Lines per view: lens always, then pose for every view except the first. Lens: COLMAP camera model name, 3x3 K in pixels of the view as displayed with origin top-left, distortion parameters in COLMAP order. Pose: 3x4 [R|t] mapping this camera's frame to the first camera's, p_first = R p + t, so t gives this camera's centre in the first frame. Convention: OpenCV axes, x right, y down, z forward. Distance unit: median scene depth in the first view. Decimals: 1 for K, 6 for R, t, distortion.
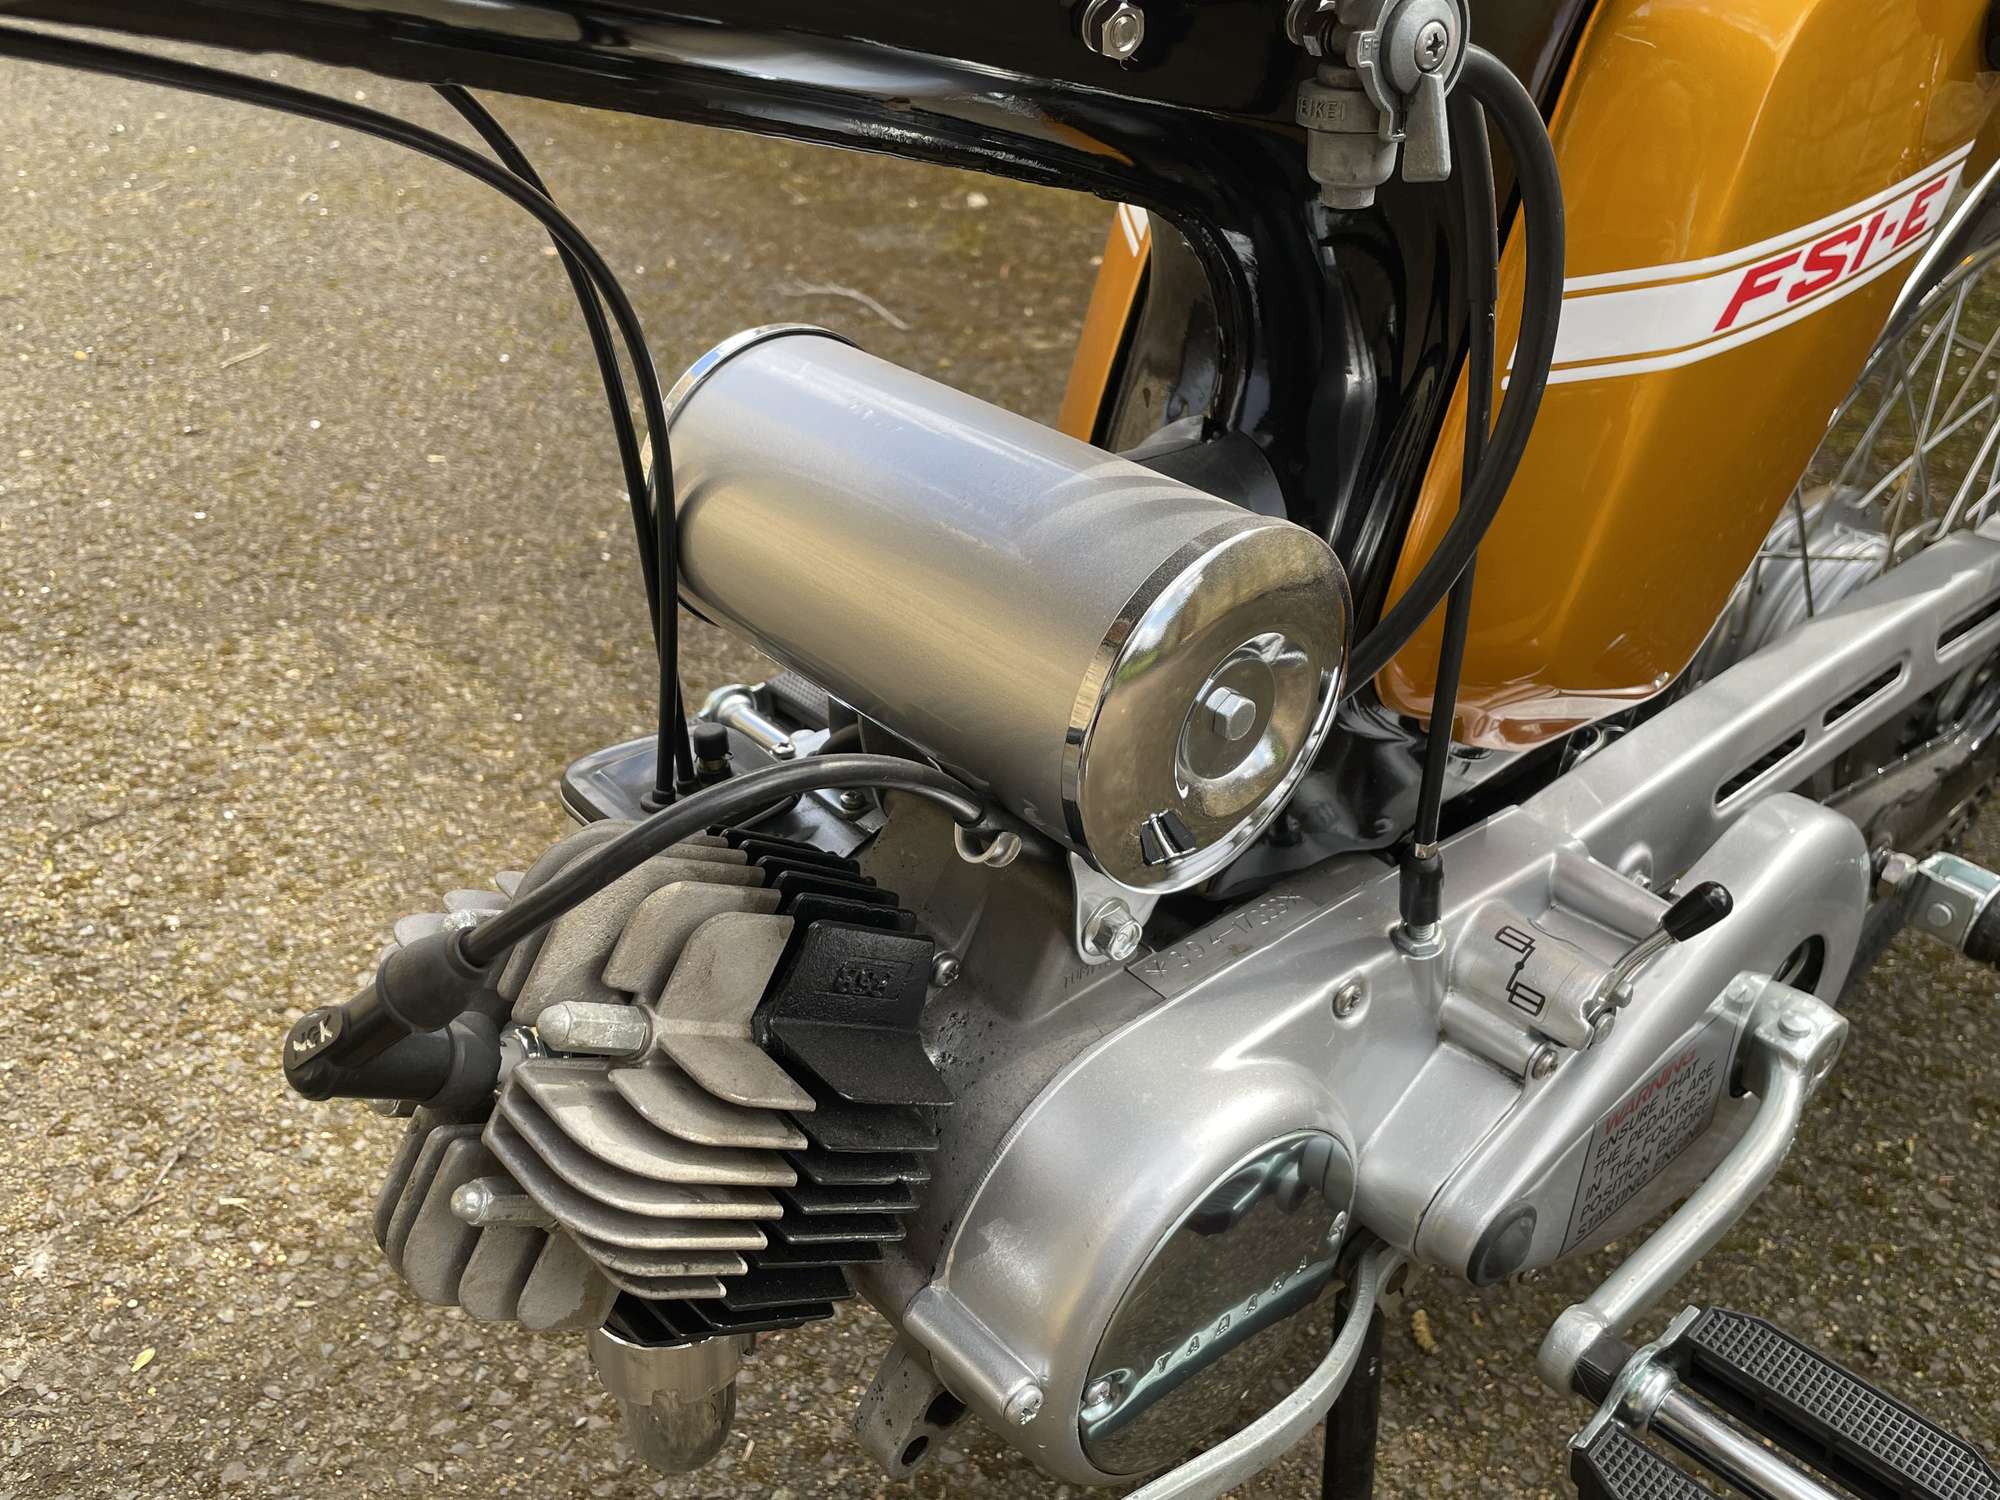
lens RADIAL K [[1714.8, 0, 1014.2], [0, 1714.8, 730.7], [0, 0, 1]] dist [0.074728, -0.113241]
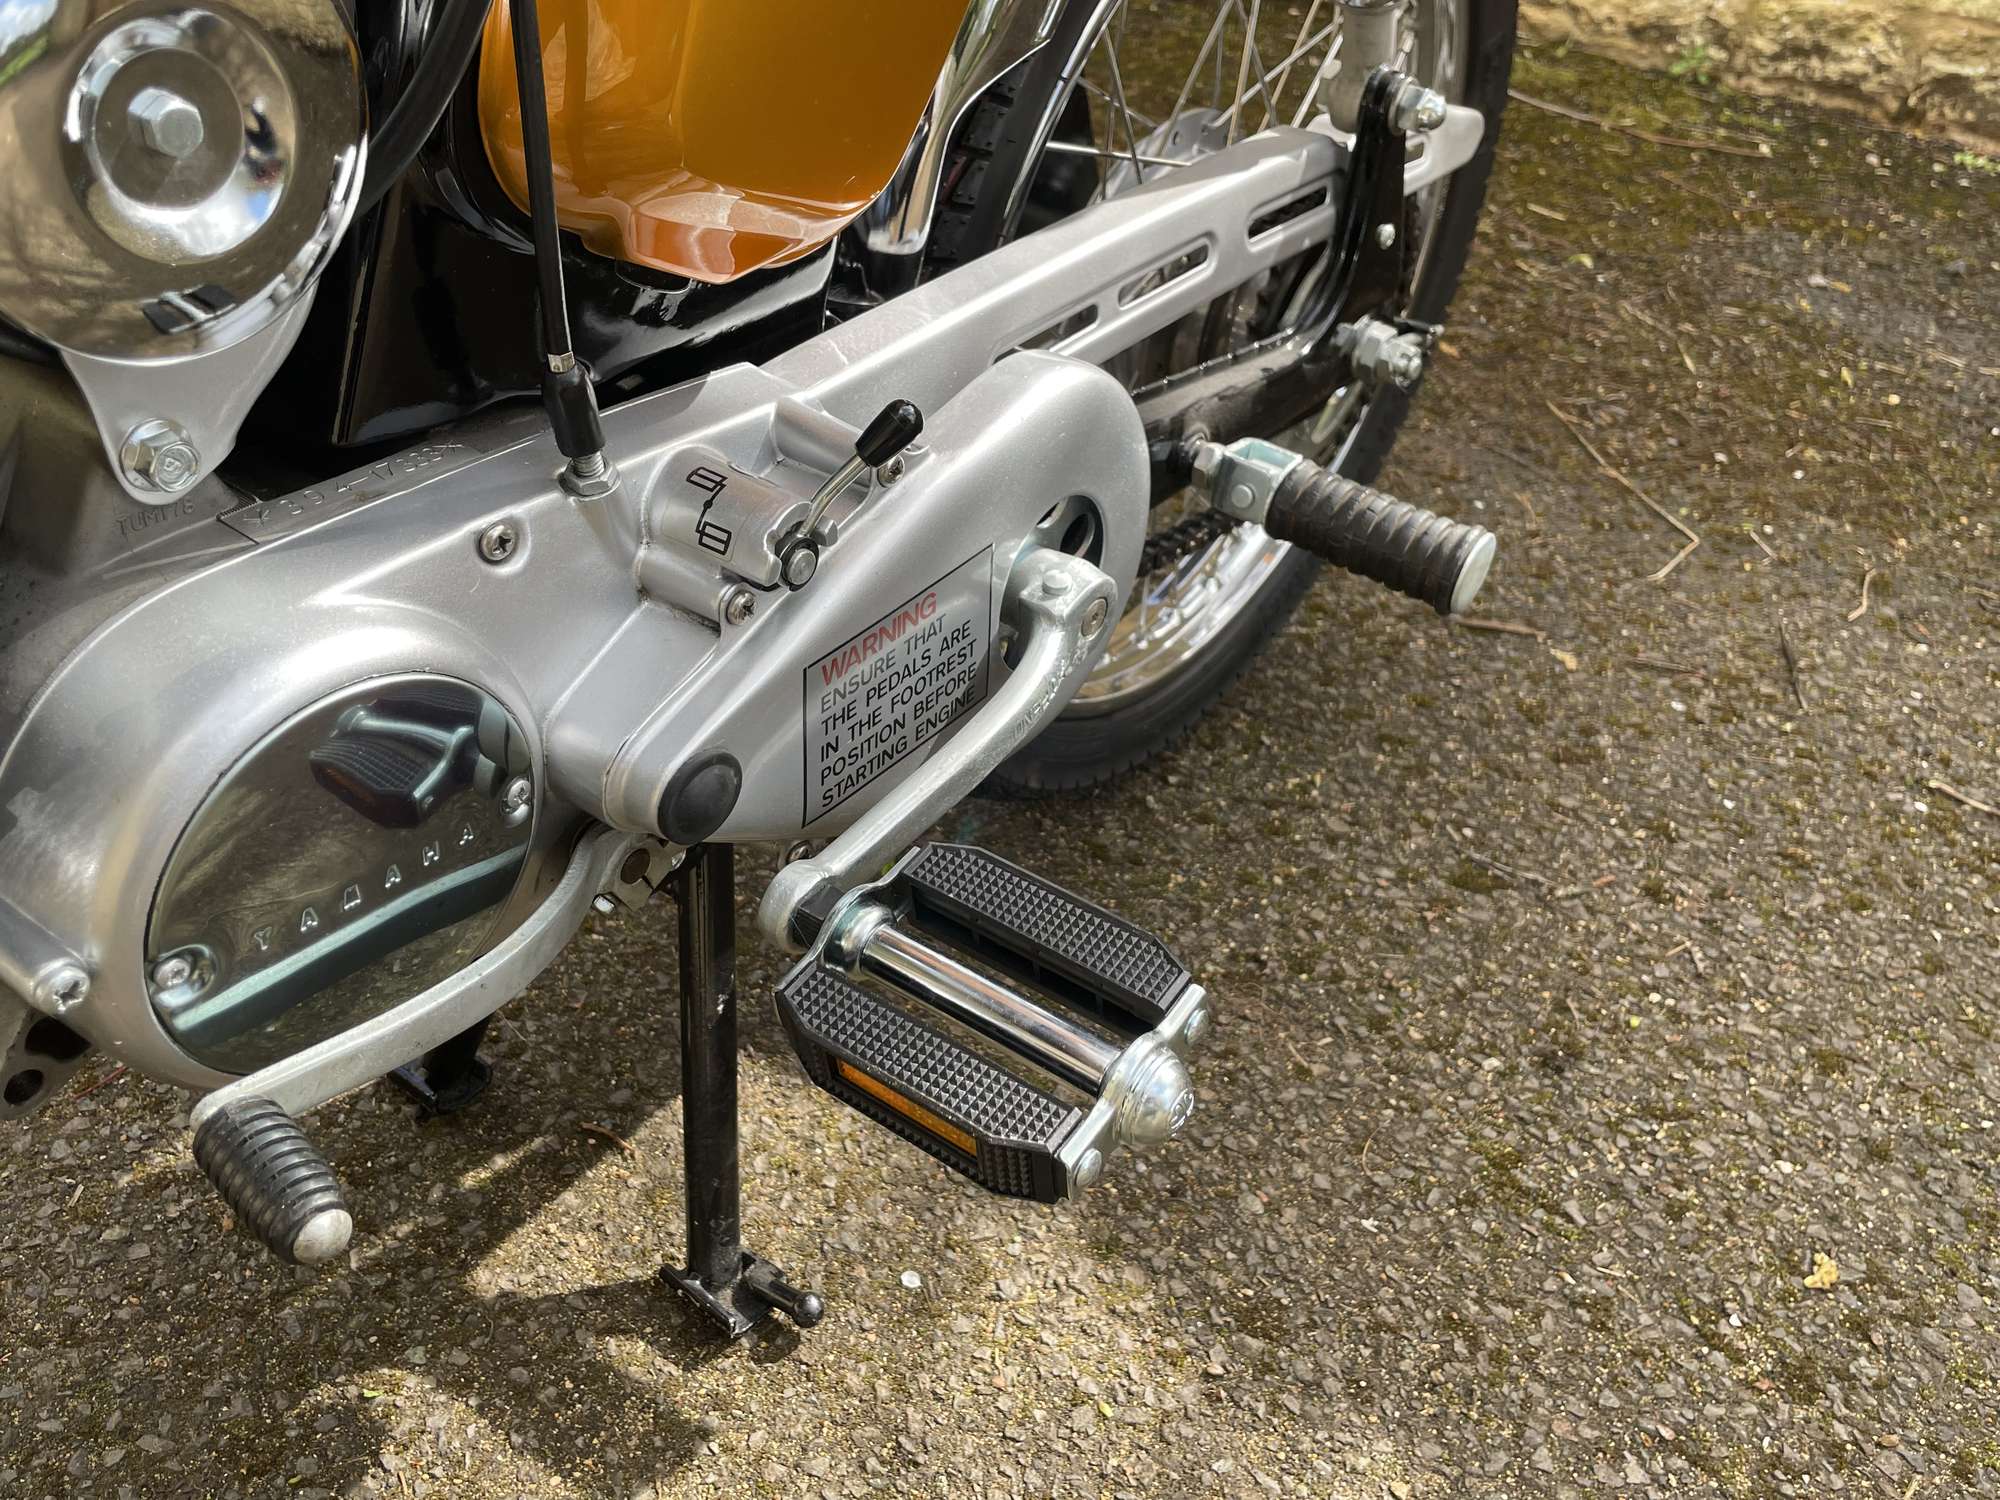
lens RADIAL K [[1714.8, 0, 1007.6], [0, 1714.8, 729.4], [0, 0, 1]] dist [0.074728, -0.113241]
pose [[0.976814, -0.082484, 0.197562, 0.158319], [0.061630, 0.992077, 0.109480, 0.101096], [-0.205027, -0.094765, 0.974158, 0.037086]]
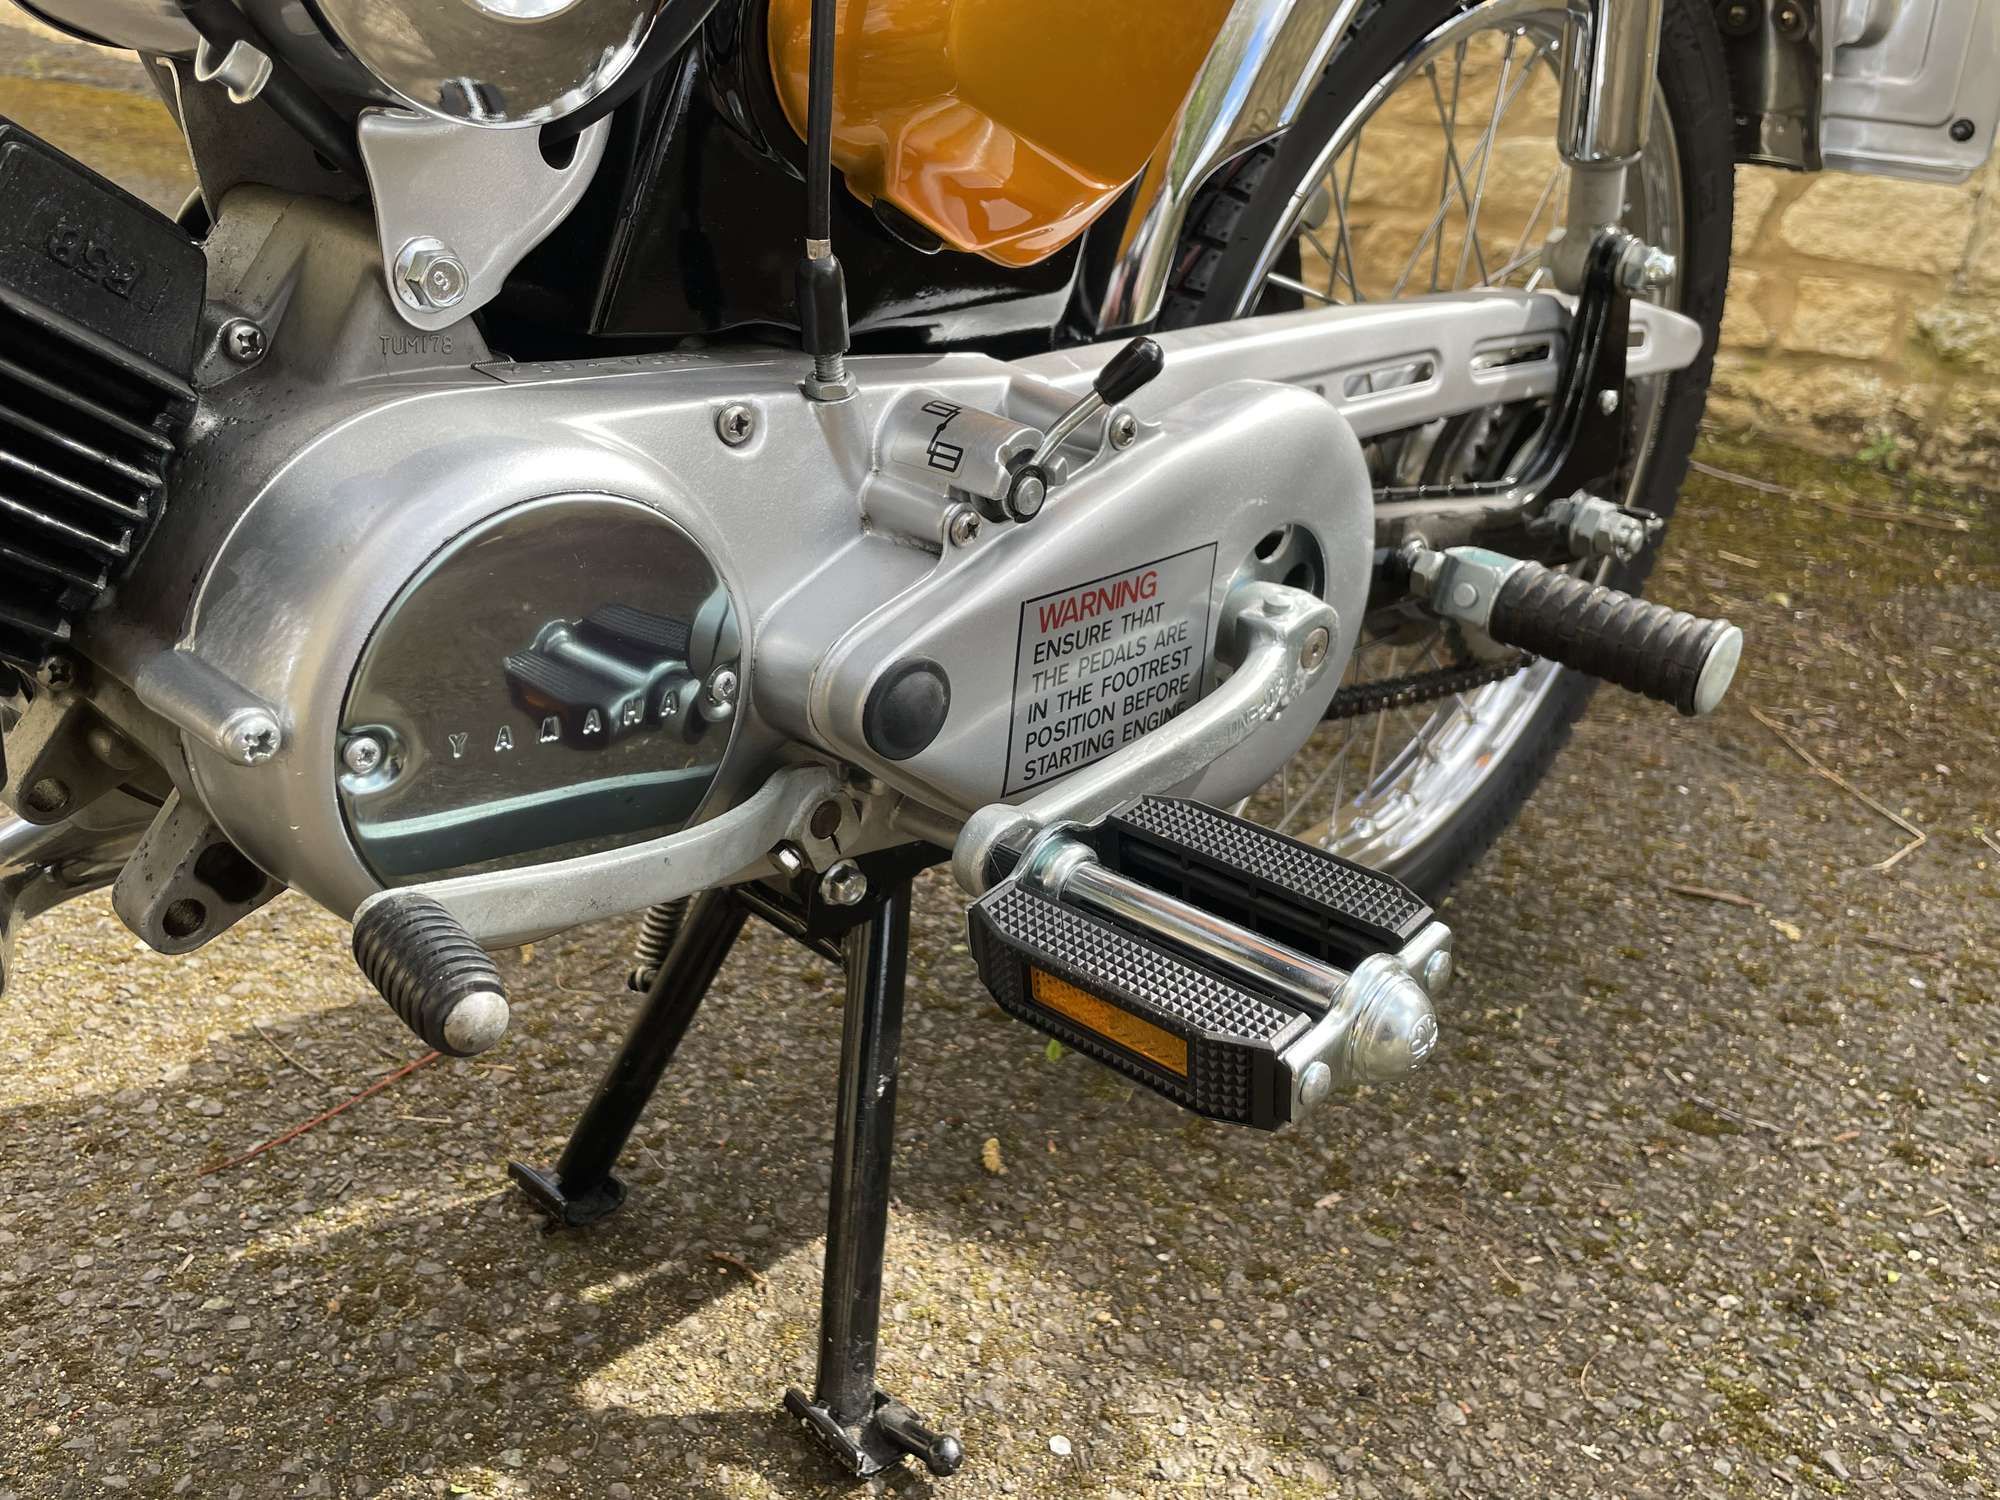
lens RADIAL K [[1714.8, 0, 1002.6], [0, 1714.8, 736.8], [0, 0, 1]] dist [0.074728, -0.113241]
pose [[0.993059, 0.024116, 0.115115, 0.137839], [-0.009625, 0.992134, -0.124812, 0.252816], [-0.117219, 0.122837, 0.985480, 0.074543]]
